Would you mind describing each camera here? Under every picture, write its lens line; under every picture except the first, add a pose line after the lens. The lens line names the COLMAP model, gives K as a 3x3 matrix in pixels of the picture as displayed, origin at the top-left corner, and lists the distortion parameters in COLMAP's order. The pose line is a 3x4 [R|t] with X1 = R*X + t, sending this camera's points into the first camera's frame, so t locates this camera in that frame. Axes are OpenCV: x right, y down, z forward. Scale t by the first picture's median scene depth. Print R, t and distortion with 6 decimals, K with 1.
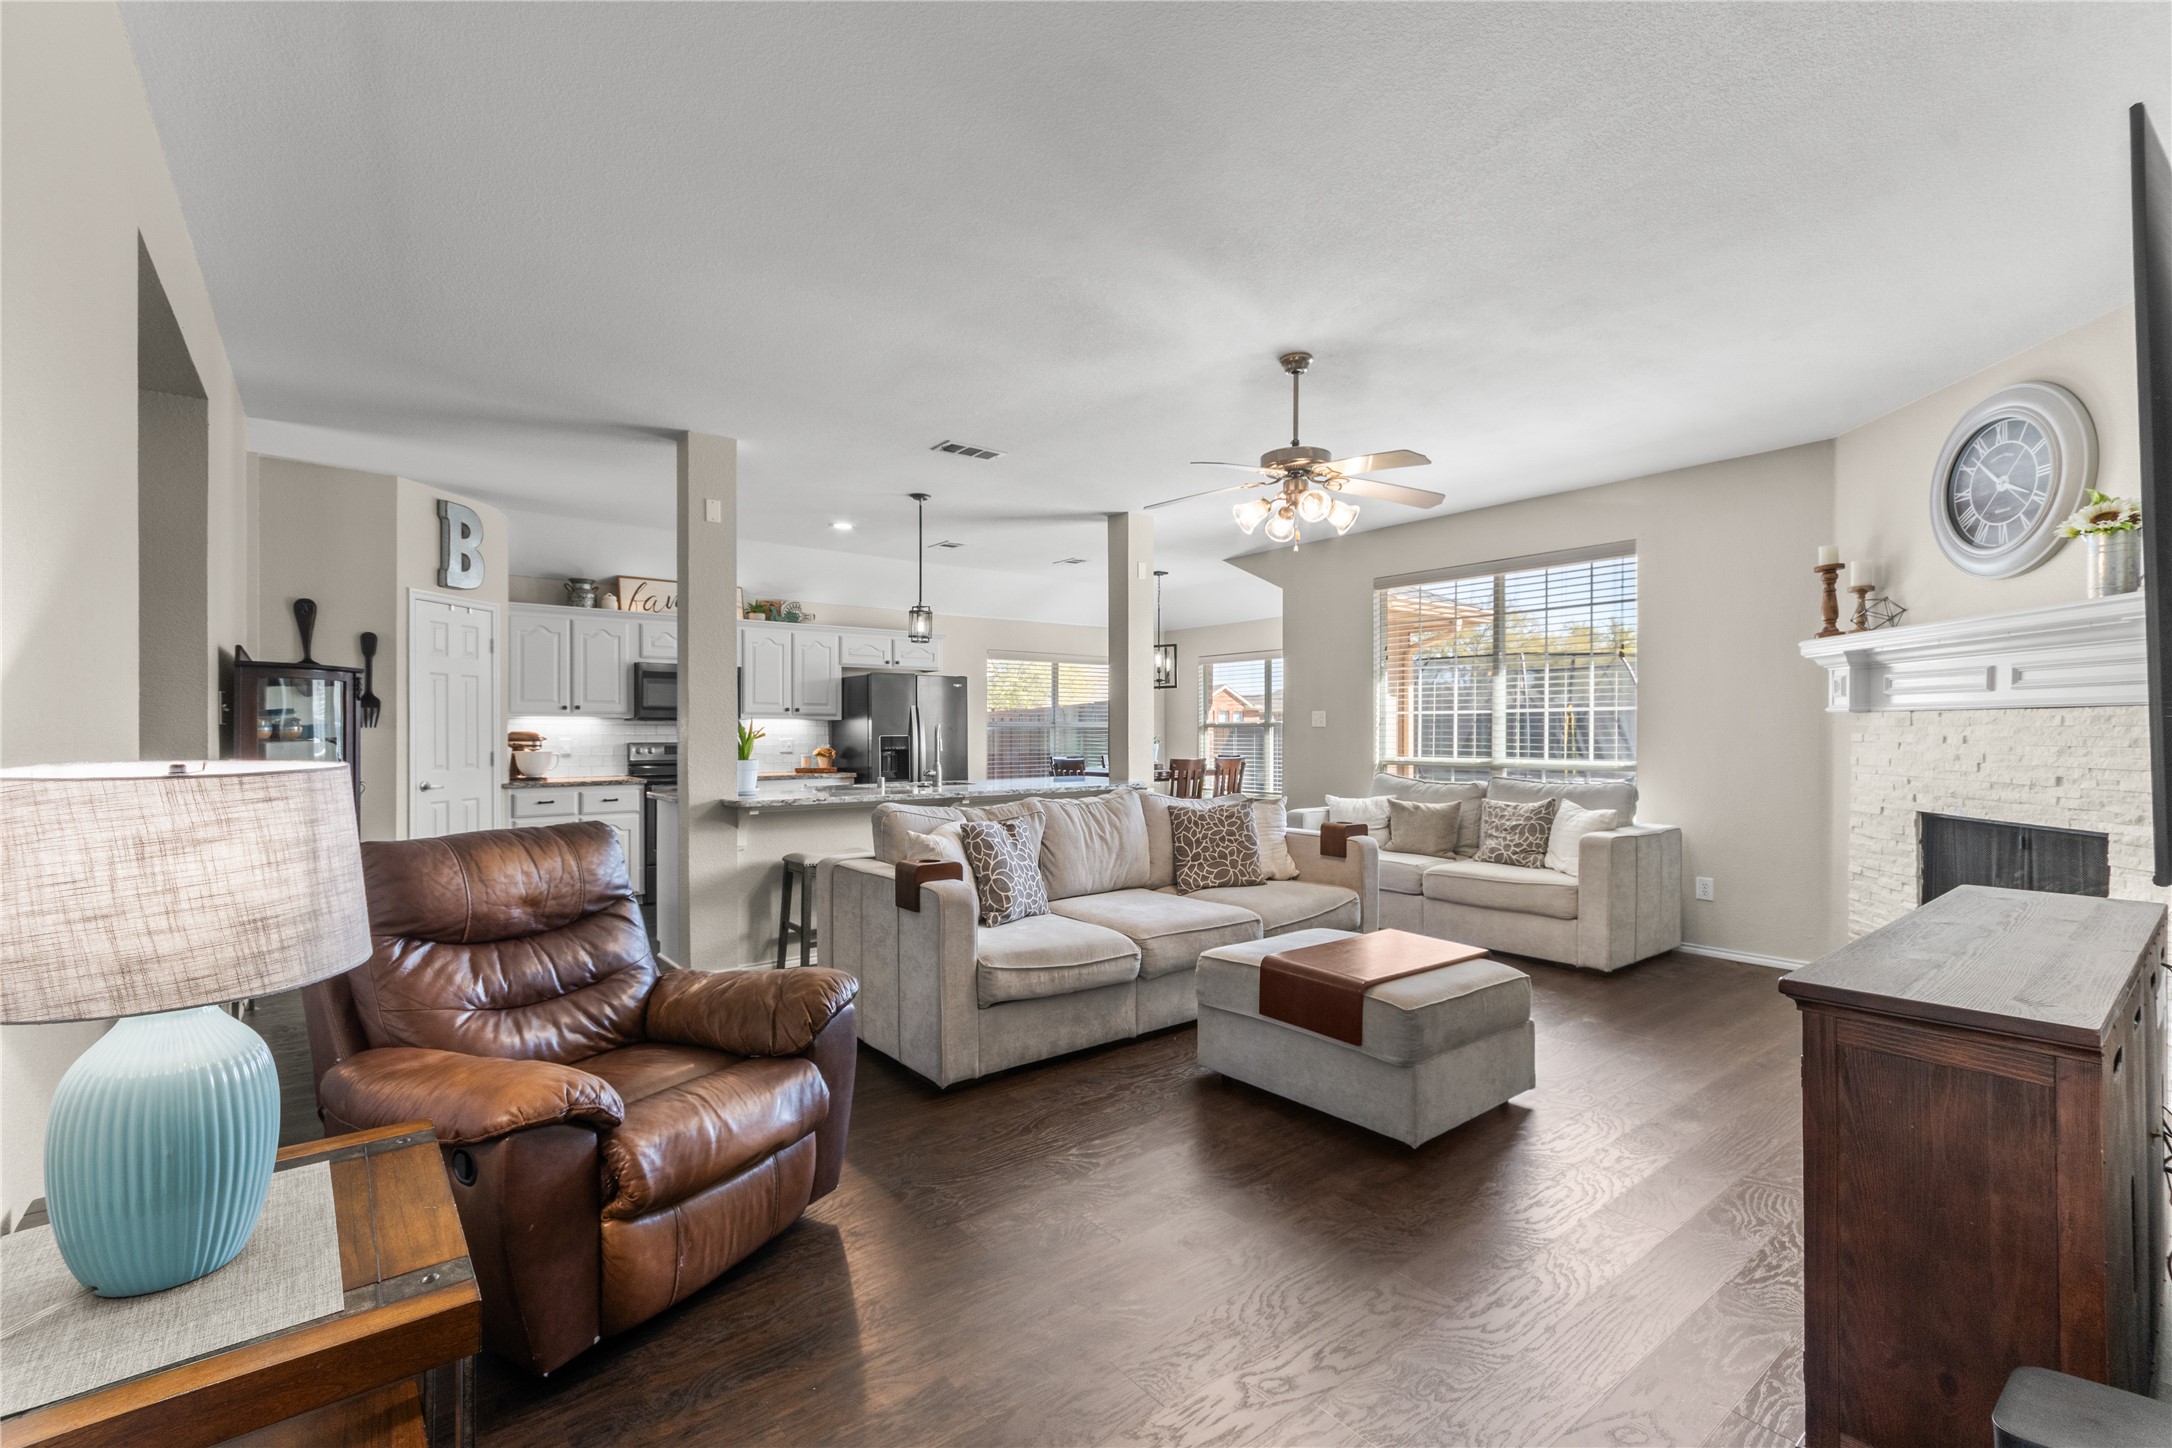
lens RADIAL K [[948.0, 0, 1106.2], [0, 948.0, 735.6], [0, 0, 1]] dist [0.005224, -0.001149]
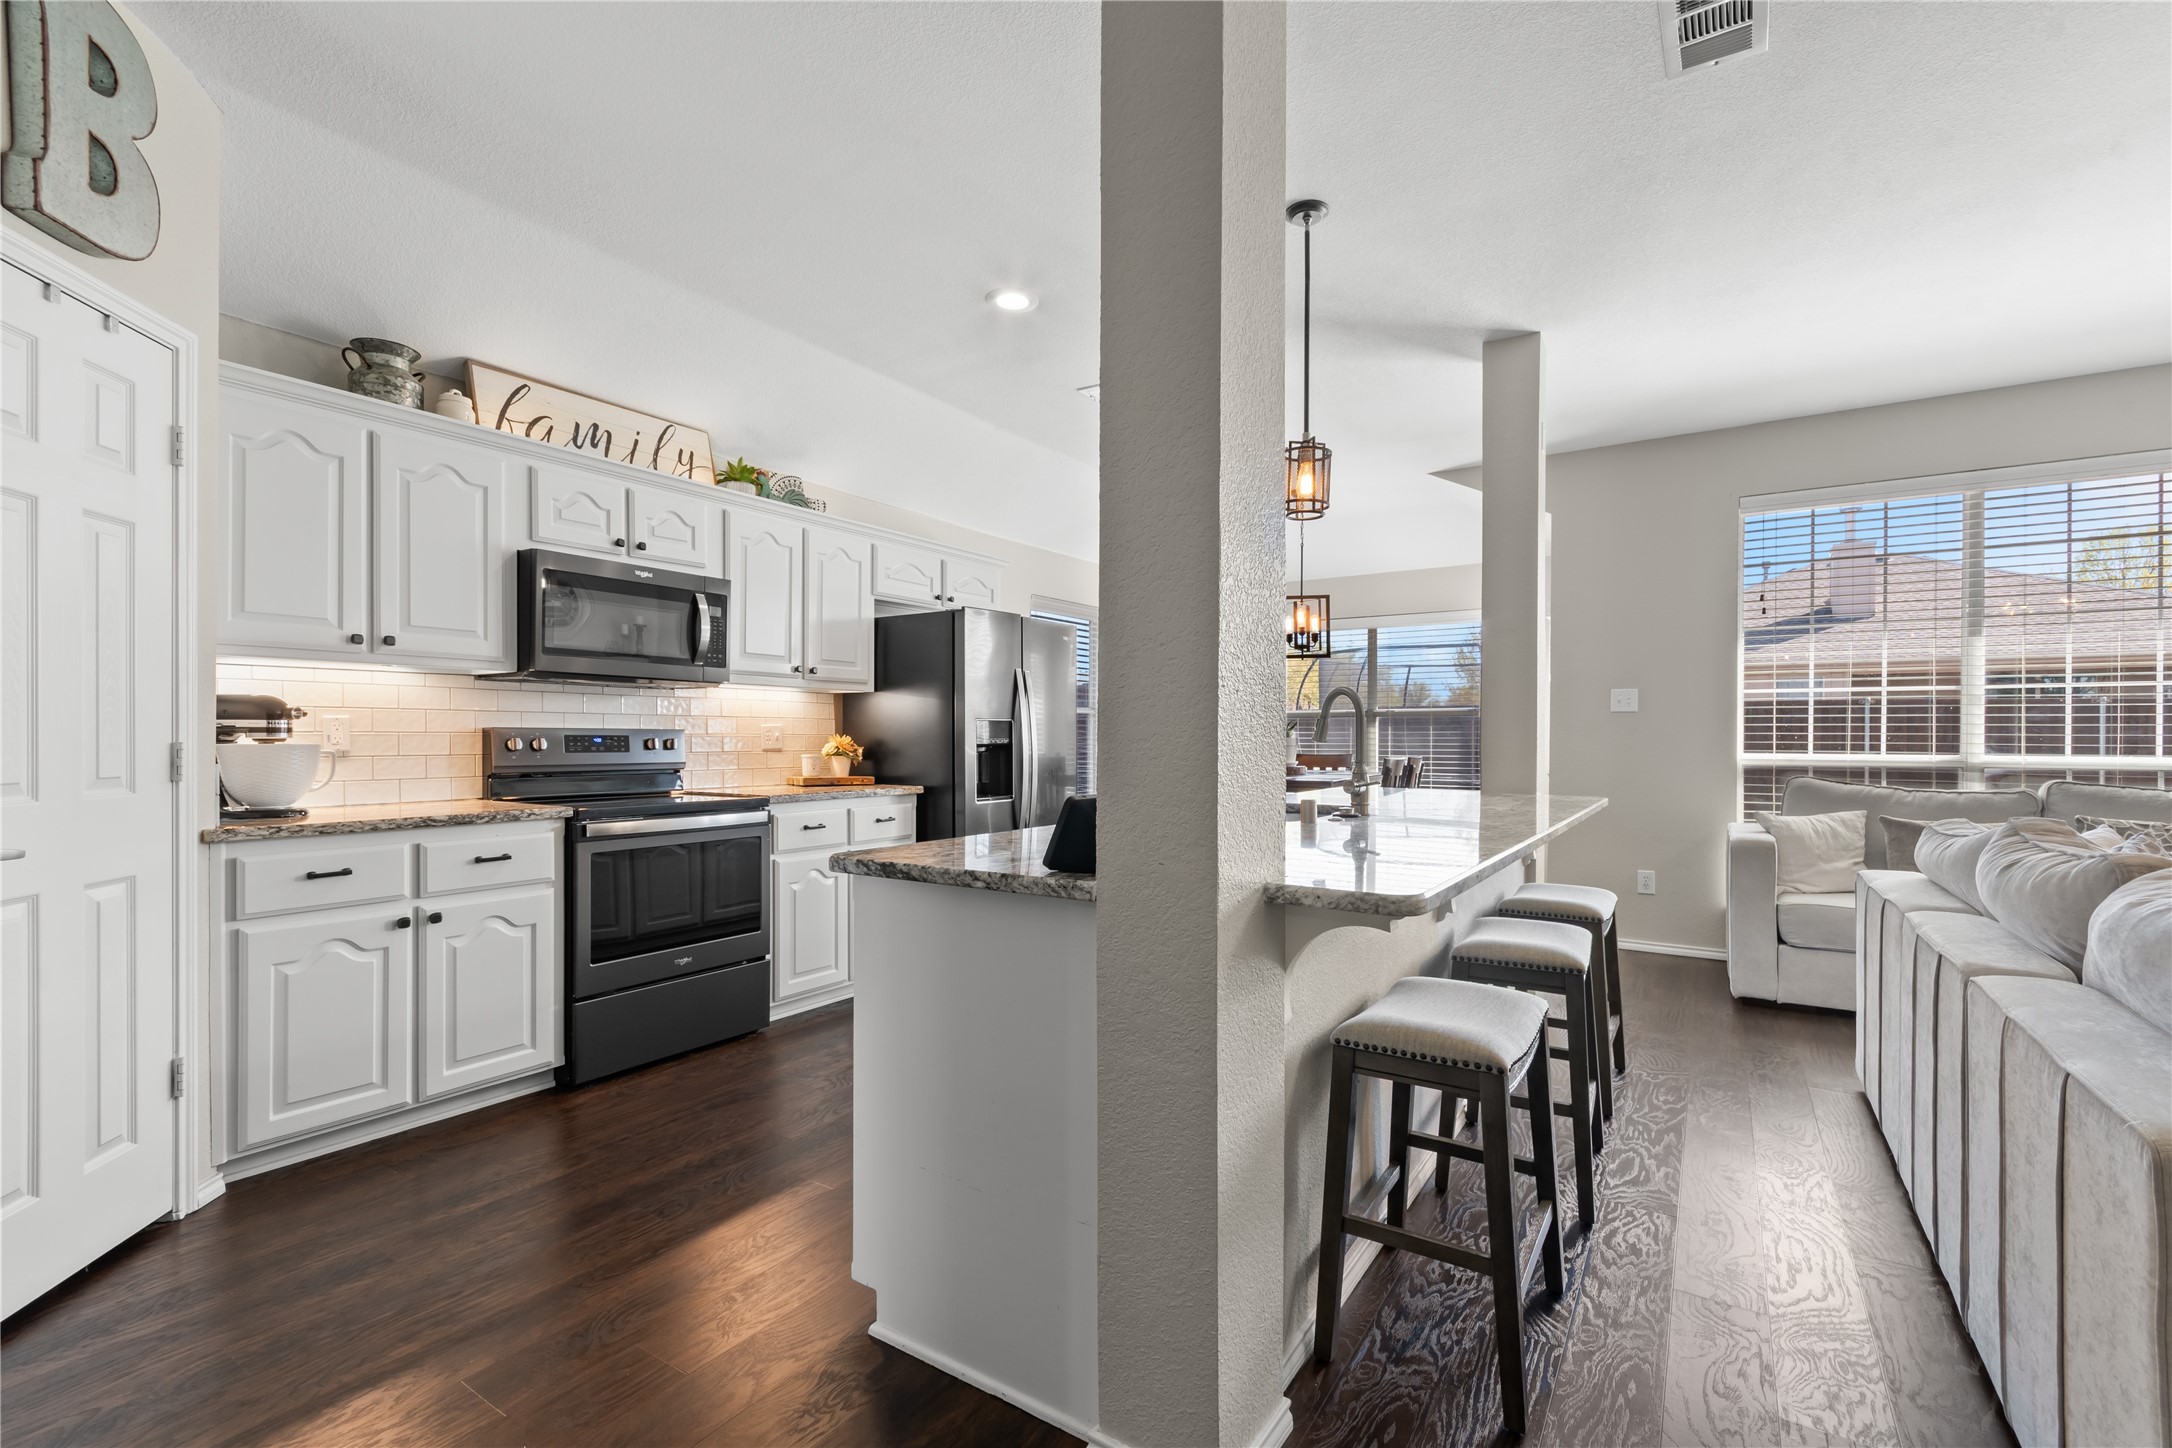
lens RADIAL K [[948.0, 0, 1096.3], [0, 948.0, 736.3], [0, 0, 1]] dist [0.005224, -0.001149]
pose [[0.950614, 0.003204, 0.310359, -0.415917], [-0.002952, 0.999995, -0.001280, 0.013313], [-0.310361, 0.000301, 0.950619, 0.536571]]
